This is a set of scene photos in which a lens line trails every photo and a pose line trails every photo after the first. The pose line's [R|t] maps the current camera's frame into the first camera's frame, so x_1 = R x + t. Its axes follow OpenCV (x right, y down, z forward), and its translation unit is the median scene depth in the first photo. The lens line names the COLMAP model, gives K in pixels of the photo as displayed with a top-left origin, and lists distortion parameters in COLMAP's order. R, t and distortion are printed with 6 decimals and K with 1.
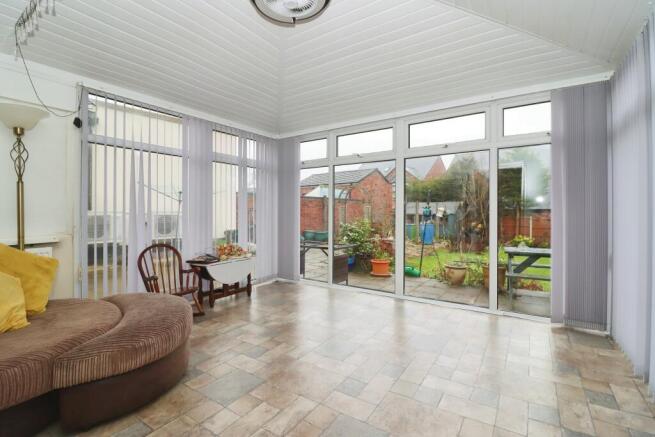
lens RADIAL K [[312.4, 0, 327.3], [0, 312.4, 214.8], [0, 0, 1]] dist [-0.020846, -0.000333]
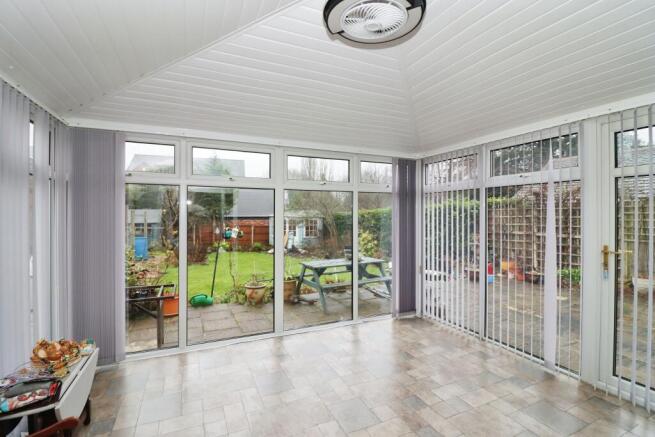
lens RADIAL K [[312.4, 0, 327.3], [0, 312.4, 214.8], [0, 0, 1]] dist [-0.020846, -0.000333]
pose [[0.519685, 0.001670, 0.854356, -0.417929], [0.004410, 0.999980, -0.004637, -0.078300], [-0.854346, 0.006177, 0.519667, 0.315092]]
